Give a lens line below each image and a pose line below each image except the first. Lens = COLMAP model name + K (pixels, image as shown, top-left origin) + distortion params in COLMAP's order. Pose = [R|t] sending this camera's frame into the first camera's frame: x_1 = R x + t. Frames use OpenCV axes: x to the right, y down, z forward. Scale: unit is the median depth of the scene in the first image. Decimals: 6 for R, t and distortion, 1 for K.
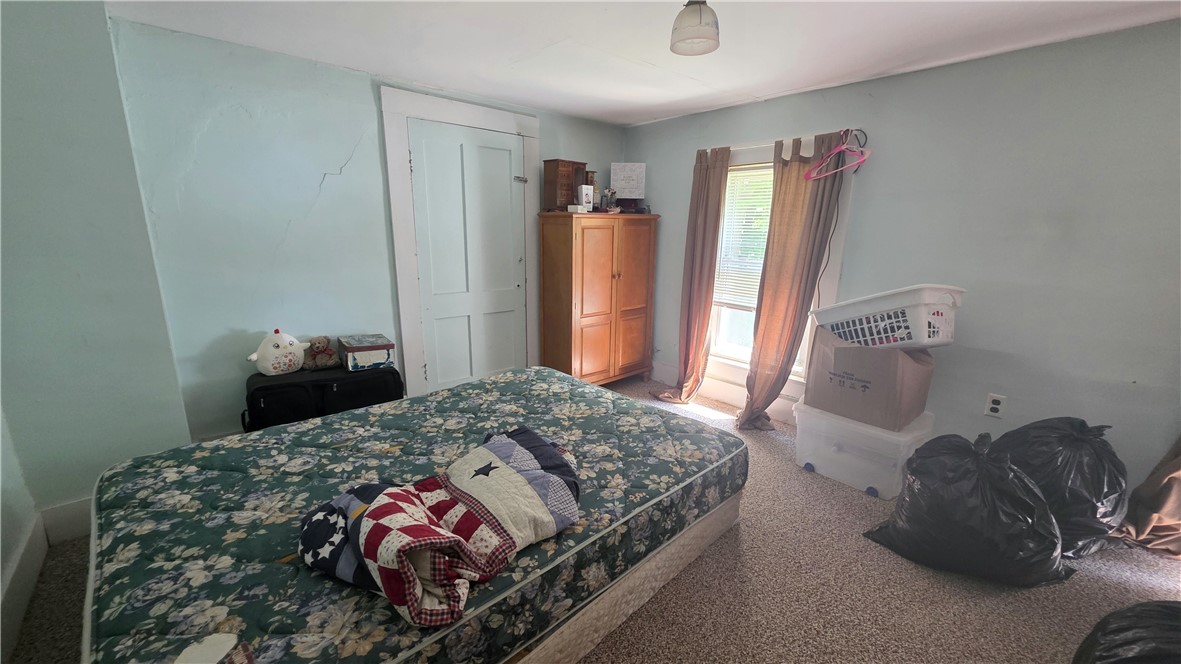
lens RADIAL K [[457.3, 0, 590.5], [0, 457.3, 332.0], [0, 0, 1]] dist [0.001444, 0.000075]
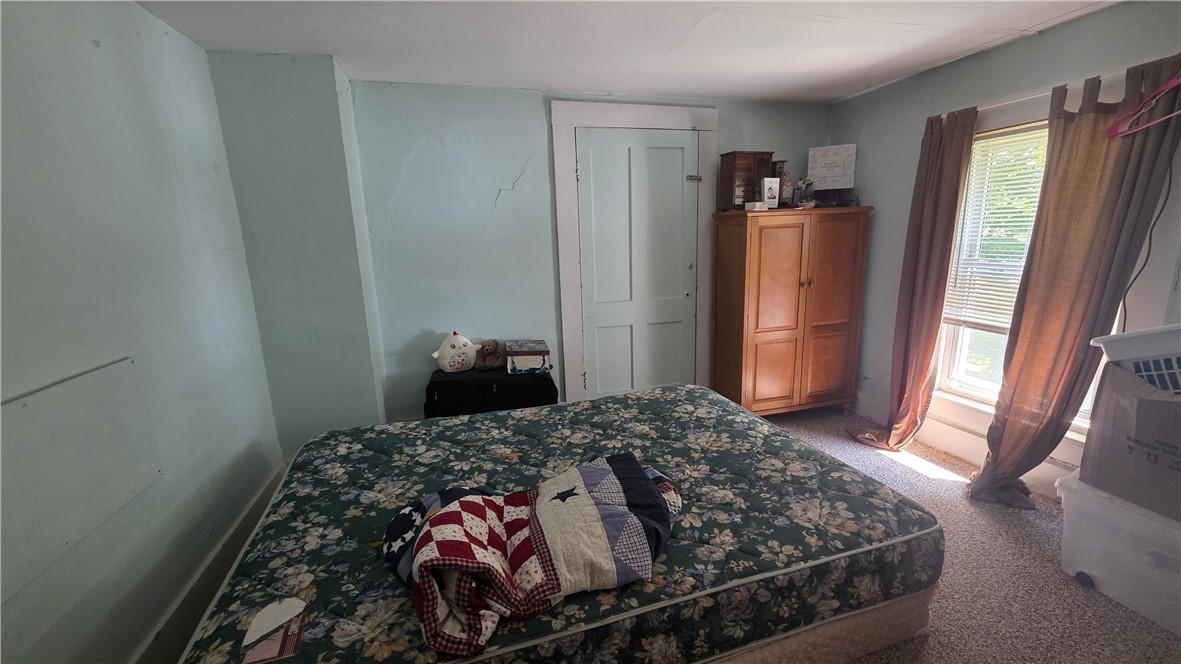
lens RADIAL K [[481.5, 0, 590.5], [0, 481.5, 332.0], [0, 0, 1]] dist [0.000587, 0.000084]
pose [[0.903583, 0.043470, -0.426202, 0.131555], [-0.052204, 0.998597, -0.008827, -0.012322], [0.425220, 0.030225, 0.904585, 0.082193]]
